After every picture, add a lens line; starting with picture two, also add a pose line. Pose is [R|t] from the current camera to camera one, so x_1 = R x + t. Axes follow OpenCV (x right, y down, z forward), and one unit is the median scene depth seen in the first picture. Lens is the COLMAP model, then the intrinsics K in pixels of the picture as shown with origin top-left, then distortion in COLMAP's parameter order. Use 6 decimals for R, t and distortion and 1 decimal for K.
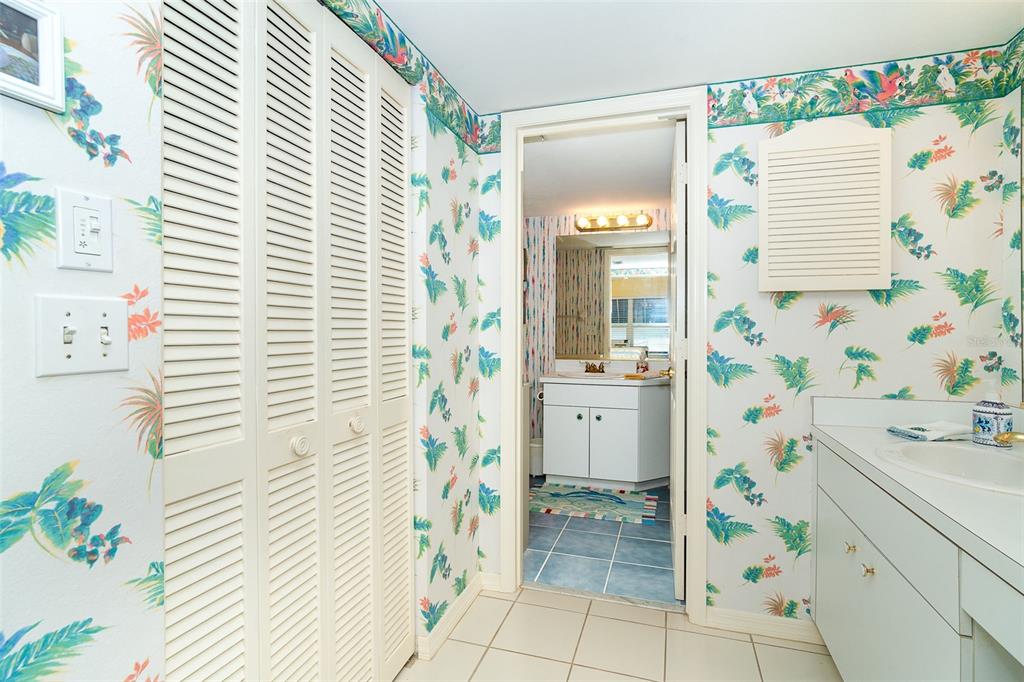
lens RADIAL K [[466.8, 0, 480.6], [0, 466.8, 336.5], [0, 0, 1]] dist [-0.013601, 0.008424]
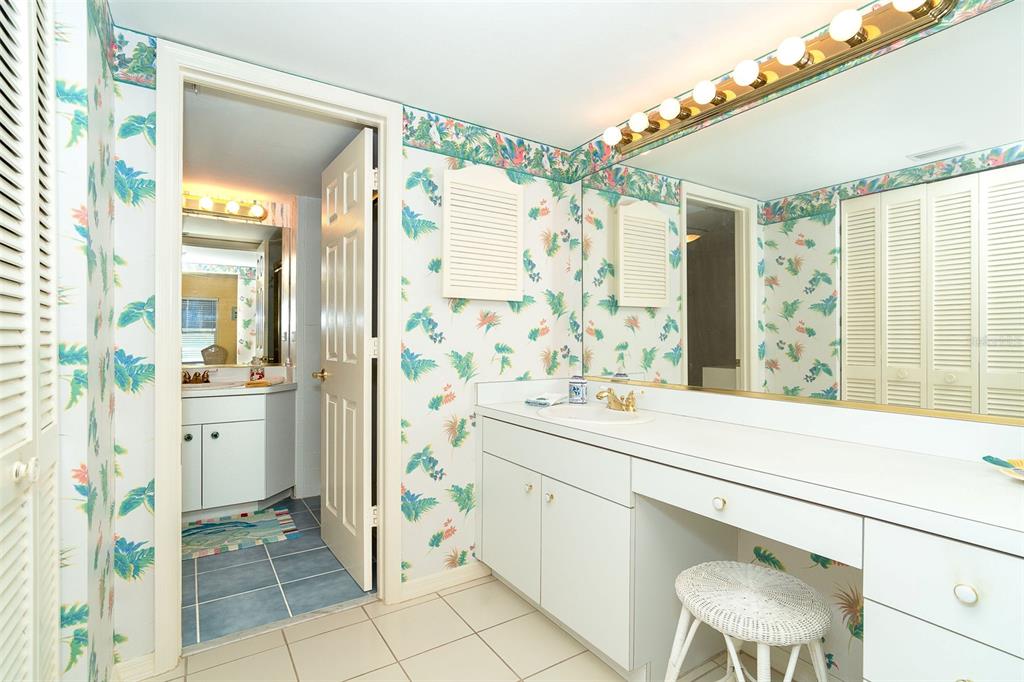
lens RADIAL K [[480.1, 0, 512.0], [0, 480.1, 341.0], [0, 0, 1]] dist [-0.000473, 0.000279]
pose [[0.654373, -0.003445, 0.756164, -0.200310], [0.003447, 0.999993, 0.001573, 0.012701], [-0.756164, 0.001577, 0.654380, 0.070807]]
